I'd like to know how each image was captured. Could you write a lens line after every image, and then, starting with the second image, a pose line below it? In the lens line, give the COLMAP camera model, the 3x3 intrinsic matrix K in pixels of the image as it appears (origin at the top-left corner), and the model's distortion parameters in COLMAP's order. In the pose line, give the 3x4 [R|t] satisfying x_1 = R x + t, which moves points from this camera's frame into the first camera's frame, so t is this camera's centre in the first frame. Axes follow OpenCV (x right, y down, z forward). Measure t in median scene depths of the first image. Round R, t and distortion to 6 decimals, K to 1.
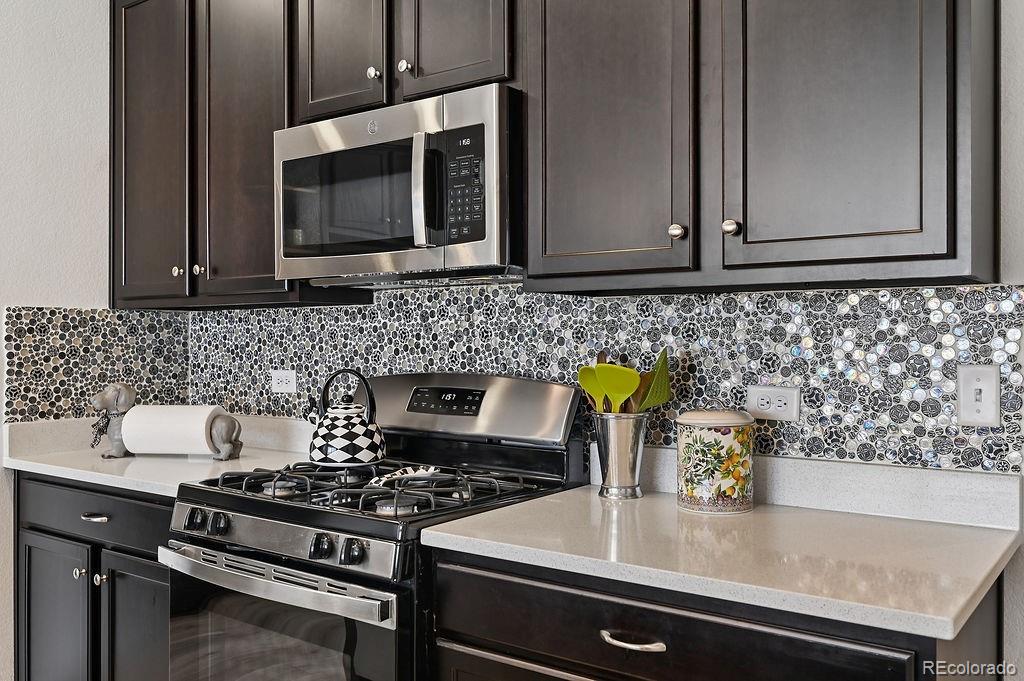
lens RADIAL K [[890.3, 0, 514.6], [0, 890.3, 334.0], [0, 0, 1]] dist [0.002942, -0.004728]
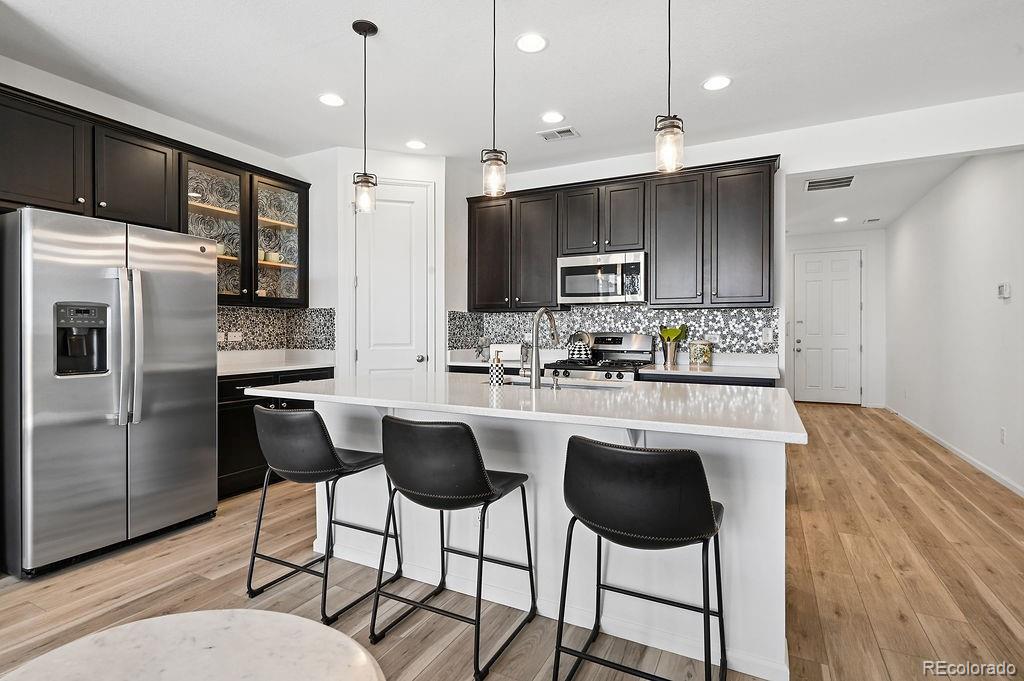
lens RADIAL K [[487.6, 0, 513.8], [0, 487.6, 333.3], [0, 0, 1]] dist [-0.003132, 0.000971]
pose [[0.986879, -0.001699, 0.161451, -0.837013], [-0.001411, 0.999816, 0.019144, 0.015956], [-0.161454, -0.019120, 0.986695, -0.860338]]
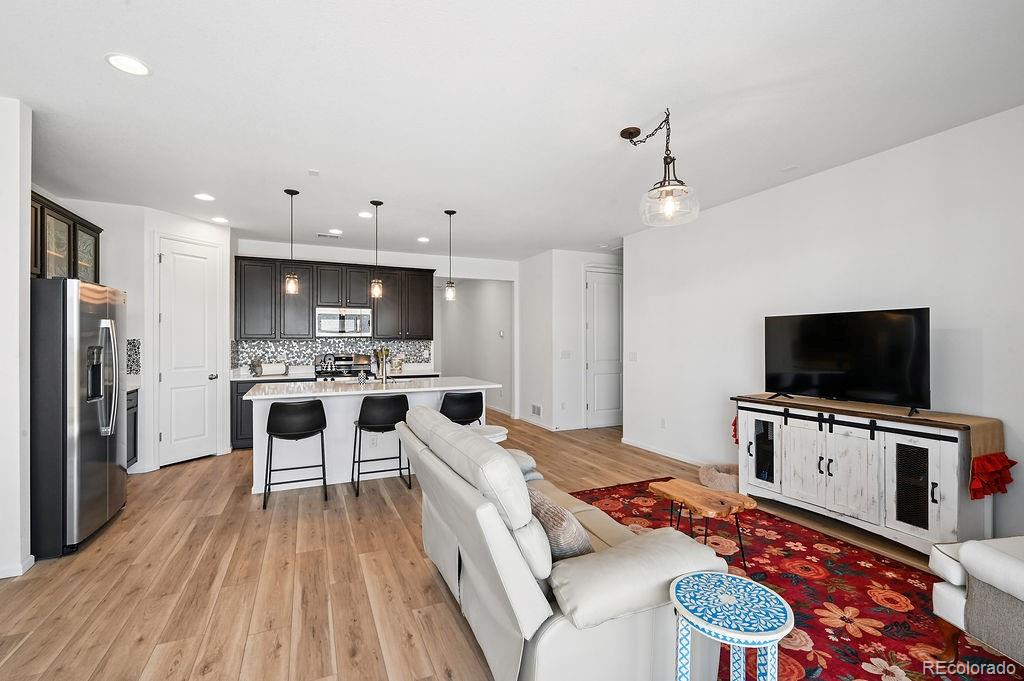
lens RADIAL K [[448.4, 0, 505.8], [0, 448.4, 343.6], [0, 0, 1]] dist [-0.002822, -0.000102]
pose [[0.500103, -0.008025, 0.865929, -2.298194], [-0.011738, 0.999802, 0.016045, -0.087703], [-0.865886, -0.018189, 0.499910, -1.453763]]
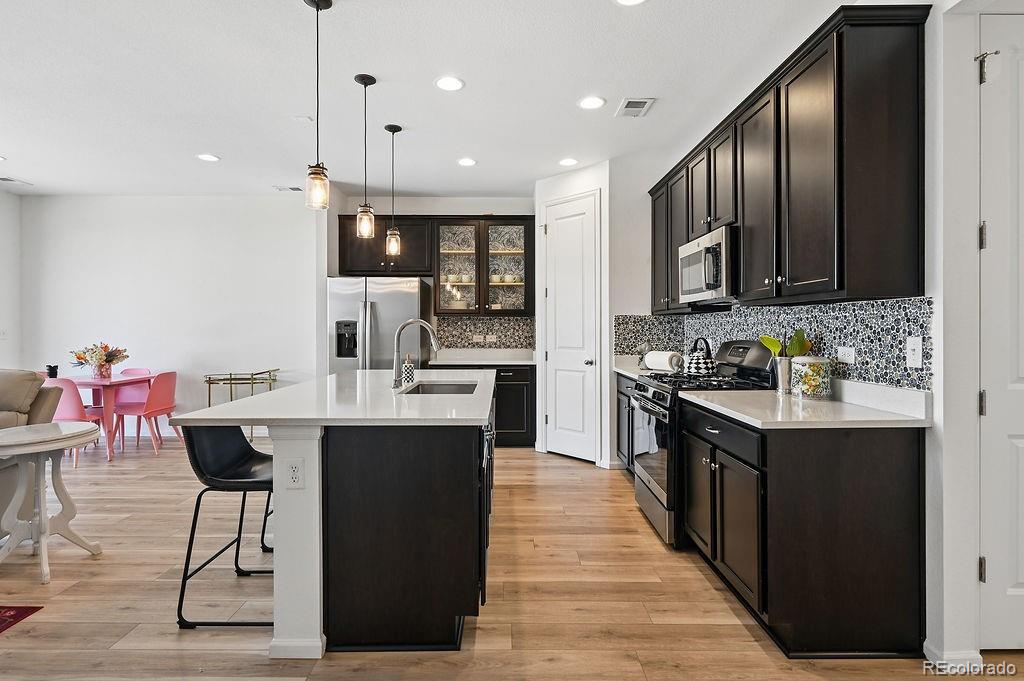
lens RADIAL K [[515.5, 0, 509.3], [0, 515.5, 332.6], [0, 0, 1]] dist [0.006705, 0.000462]
pose [[0.599716, 0.003502, -0.800206, 0.771463], [0.012703, 0.999823, 0.013896, -0.003550], [0.800112, -0.018499, 0.599565, -0.382753]]
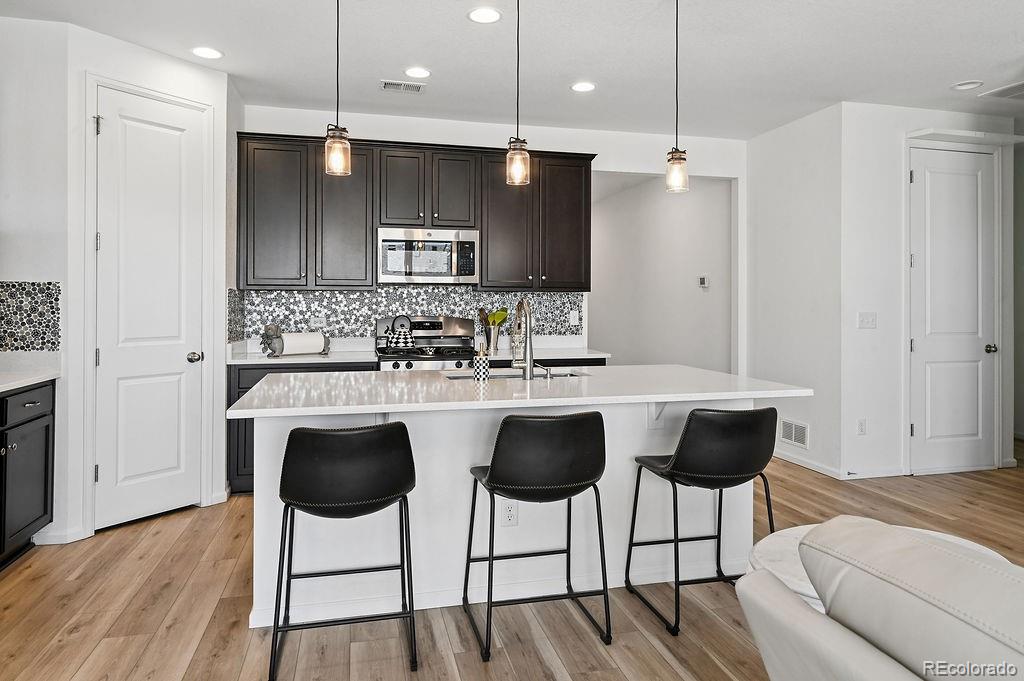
lens RADIAL K [[652.4, 0, 508.3], [0, 652.4, 303.9], [0, 0, 1]] dist [-0.002638, 0.005046]
pose [[0.650652, -0.001278, 0.759375, -1.785649], [-0.011304, 0.999871, 0.011369, -0.027205], [-0.759292, -0.015981, 0.650554, -0.700602]]
